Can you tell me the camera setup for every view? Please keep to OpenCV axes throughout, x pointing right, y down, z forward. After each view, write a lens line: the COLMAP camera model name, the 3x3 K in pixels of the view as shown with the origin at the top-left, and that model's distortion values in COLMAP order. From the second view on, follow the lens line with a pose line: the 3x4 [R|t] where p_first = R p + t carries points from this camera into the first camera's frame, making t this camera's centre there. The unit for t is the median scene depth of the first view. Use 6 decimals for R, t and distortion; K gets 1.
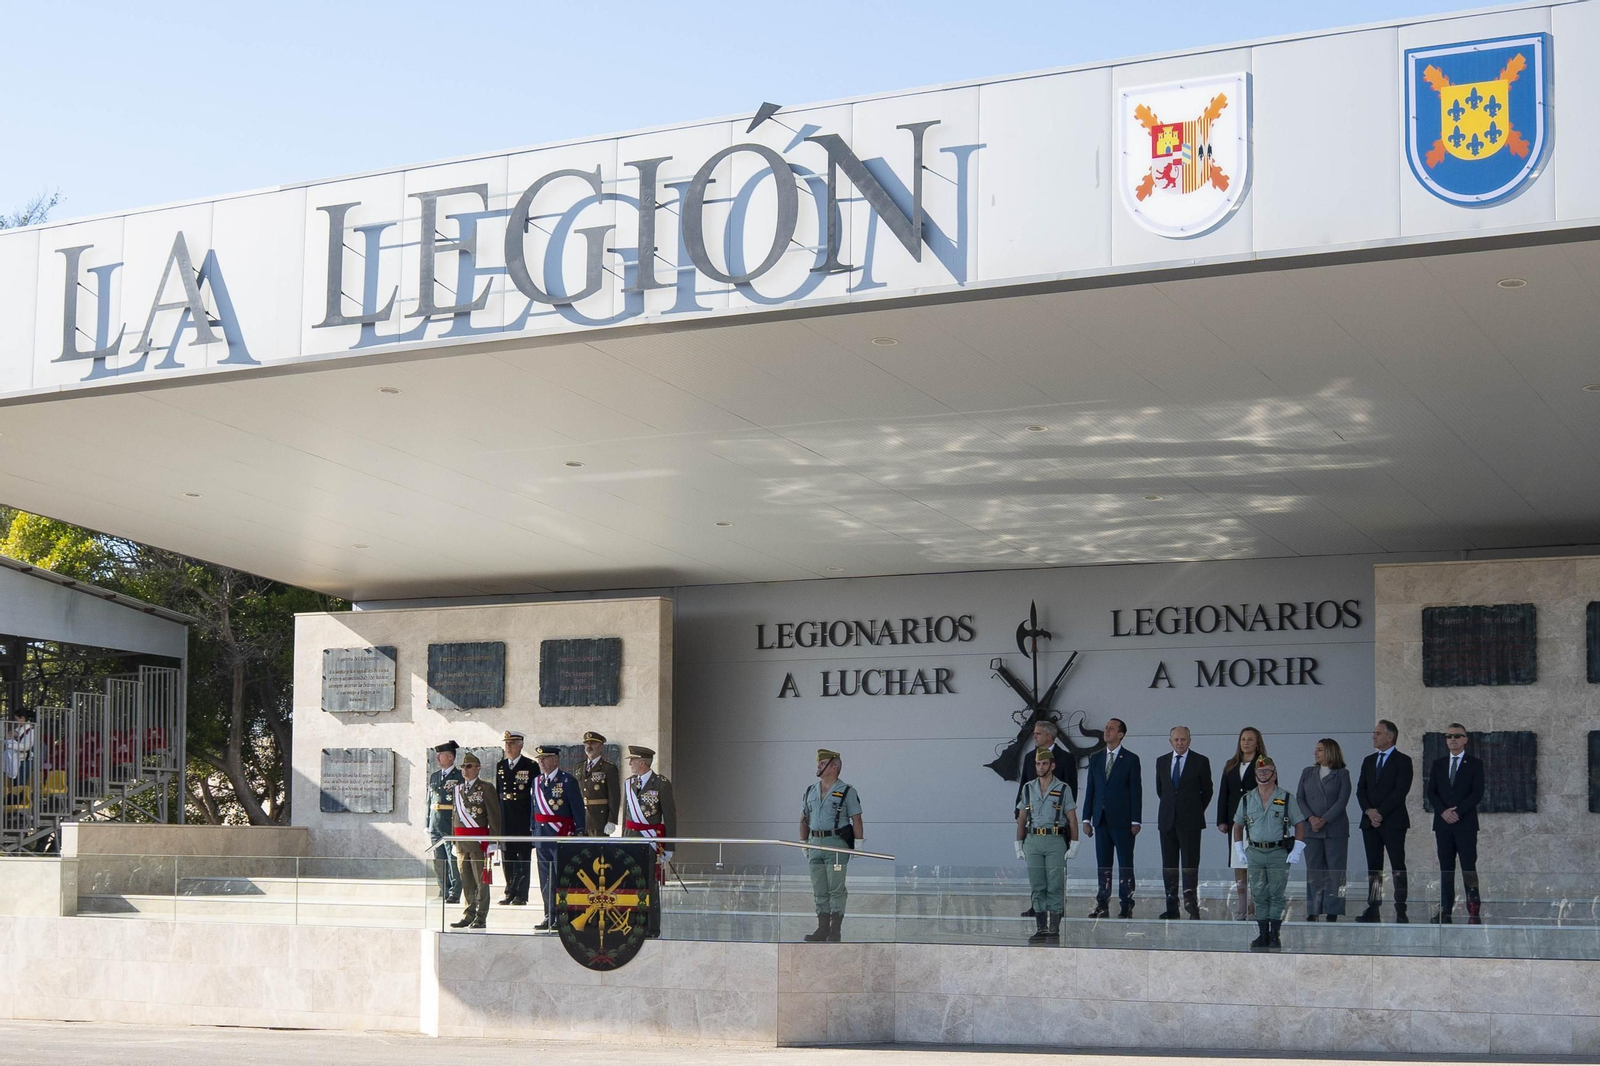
lens RADIAL K [[2572.7, 0, 806.9], [0, 2572.7, 699.9], [0, 0, 1]] dist [-0.142456, 0.166851]
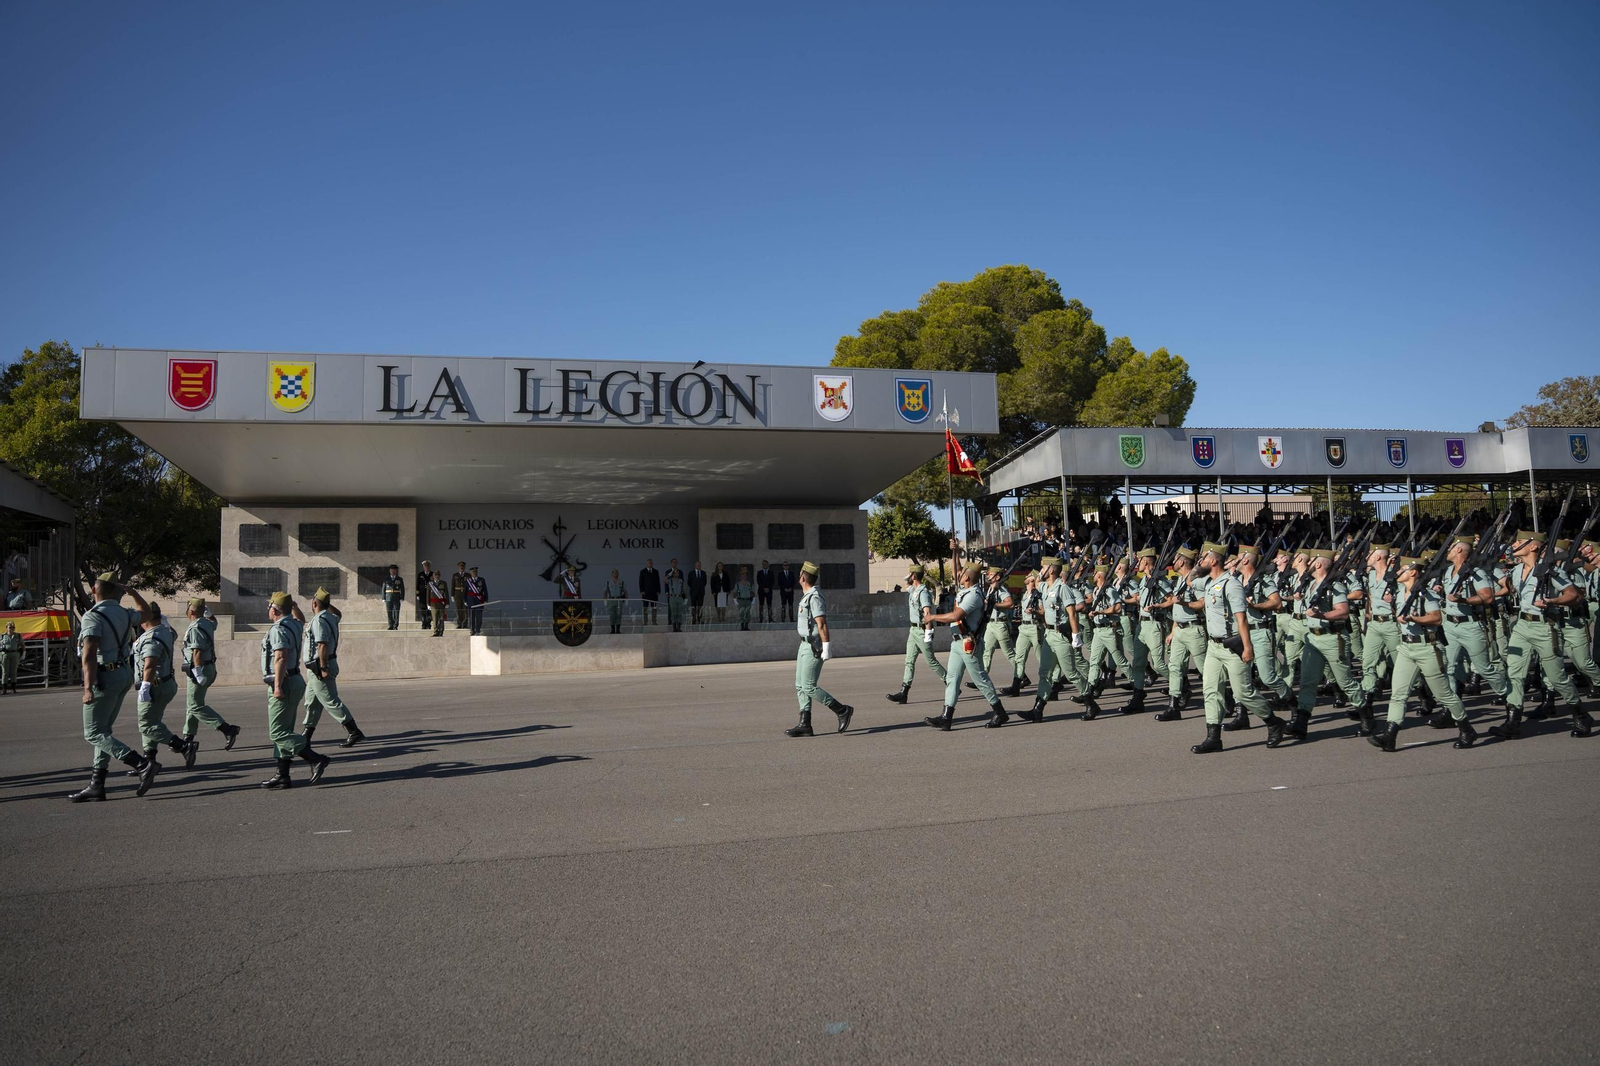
lens RADIAL K [[1107.4, 0, 800.0], [0, 1107.4, 533.0], [0, 0, 1]] dist [-0.110272, 0.004873]
pose [[0.735880, 0.024802, 0.676658, -0.608294], [-0.013330, 0.999666, -0.022144, 0.003534], [-0.676981, 0.007275, 0.735965, -0.053021]]
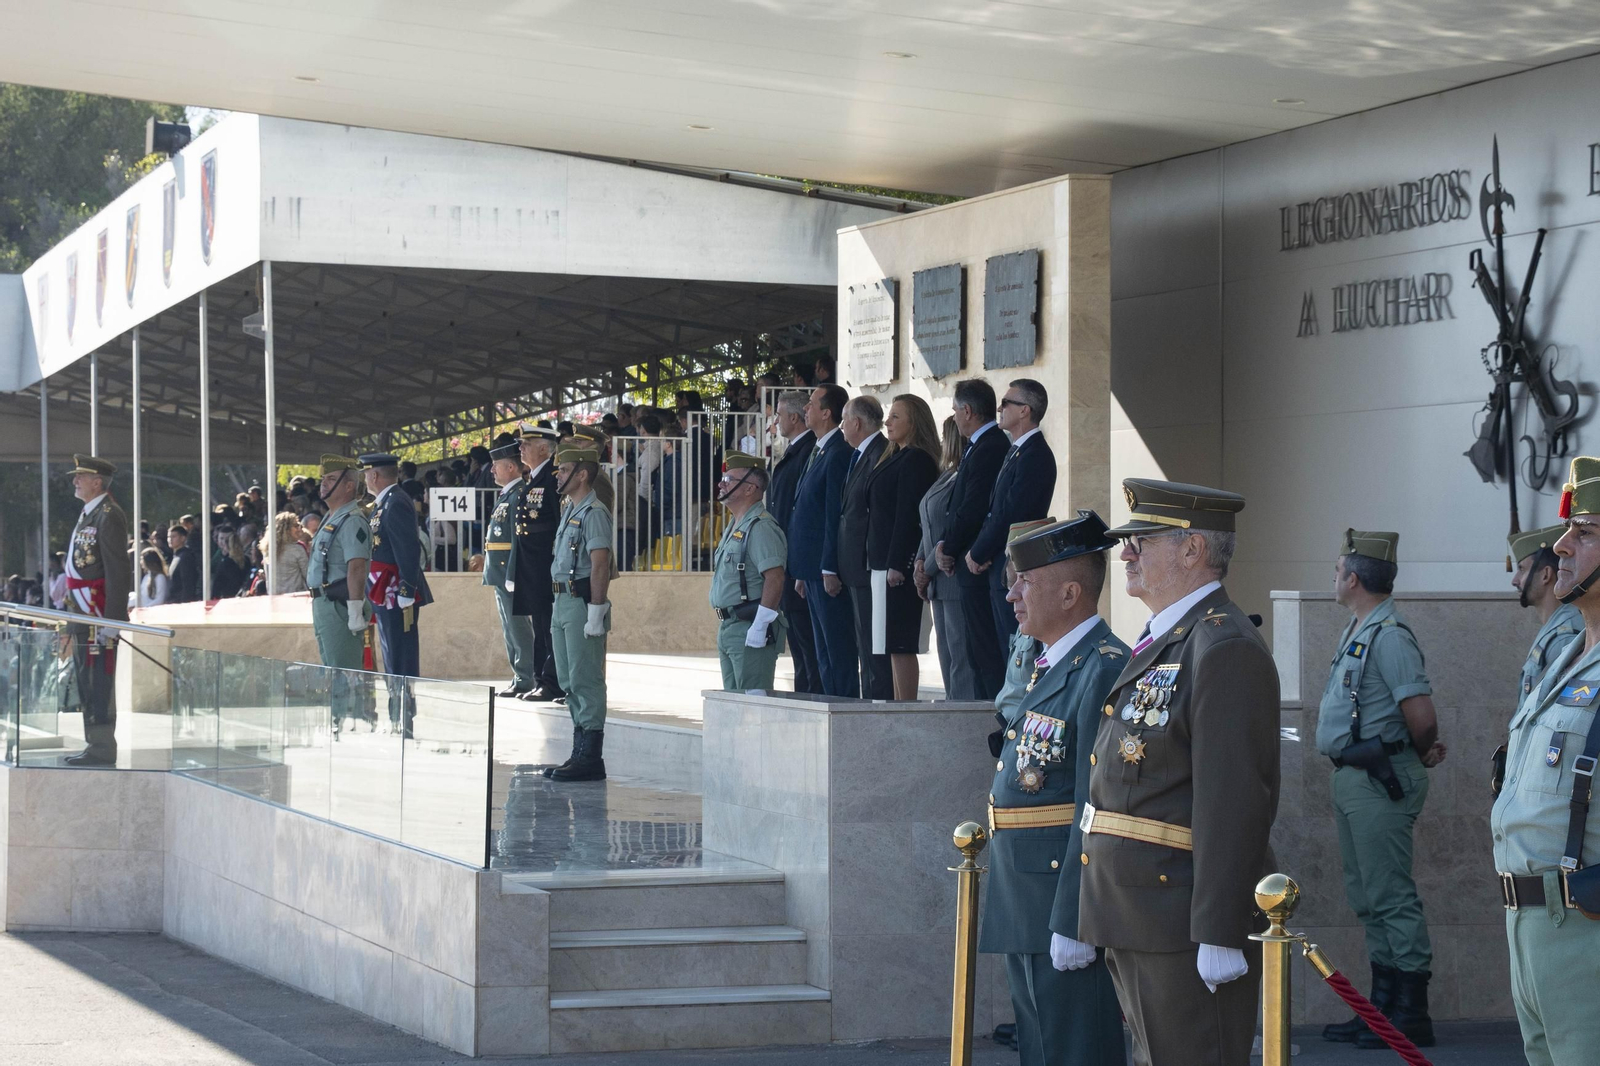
lens RADIAL K [[4584.9, 0, 800.0], [0, 4584.9, 533.0], [0, 0, 1]] dist [0.264164, 0.723844]
pose [[0.696270, -0.010811, -0.717698, 0.772845], [0.043958, 0.998652, 0.027602, 0.011170], [0.716433, -0.050767, 0.695807, 0.282152]]
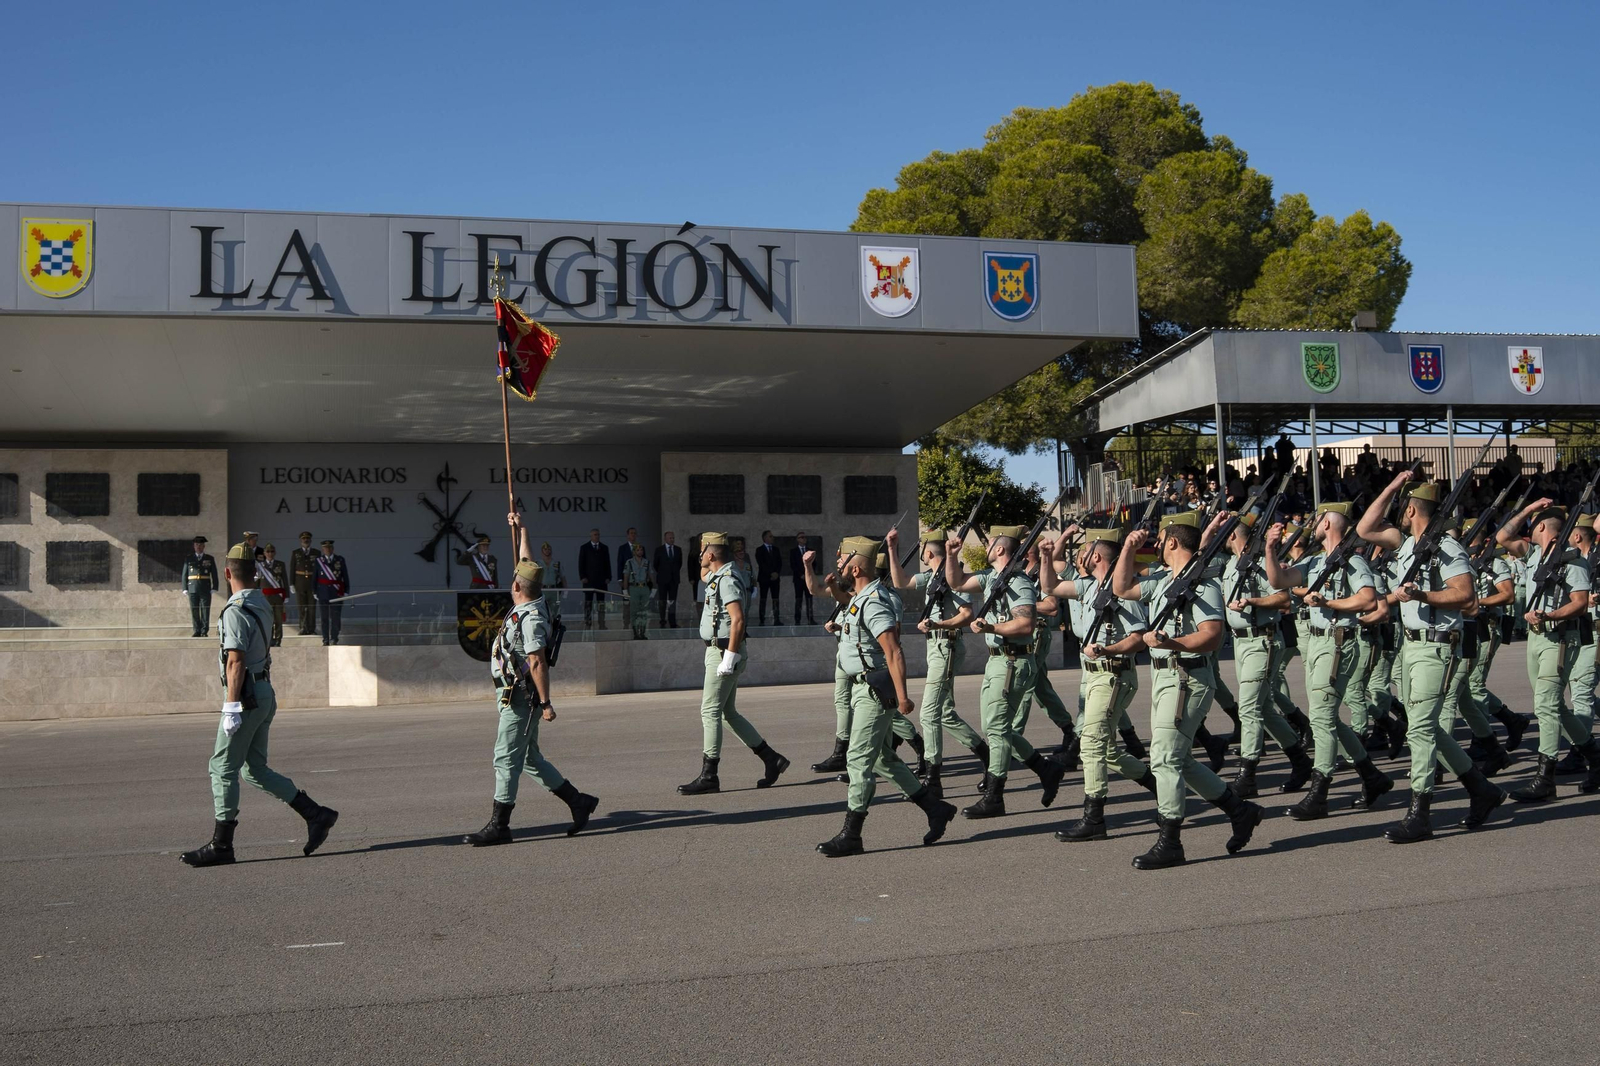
lens RADIAL K [[1685.0, 0, 800.0], [0, 1685.0, 533.0], [0, 0, 1]] dist [-0.112720, 0.017893]
pose [[0.717589, 0.010501, 0.696387, -0.640051], [-0.015665, 0.999877, 0.001065, 0.007288], [-0.696290, -0.011673, 0.717665, -0.013980]]
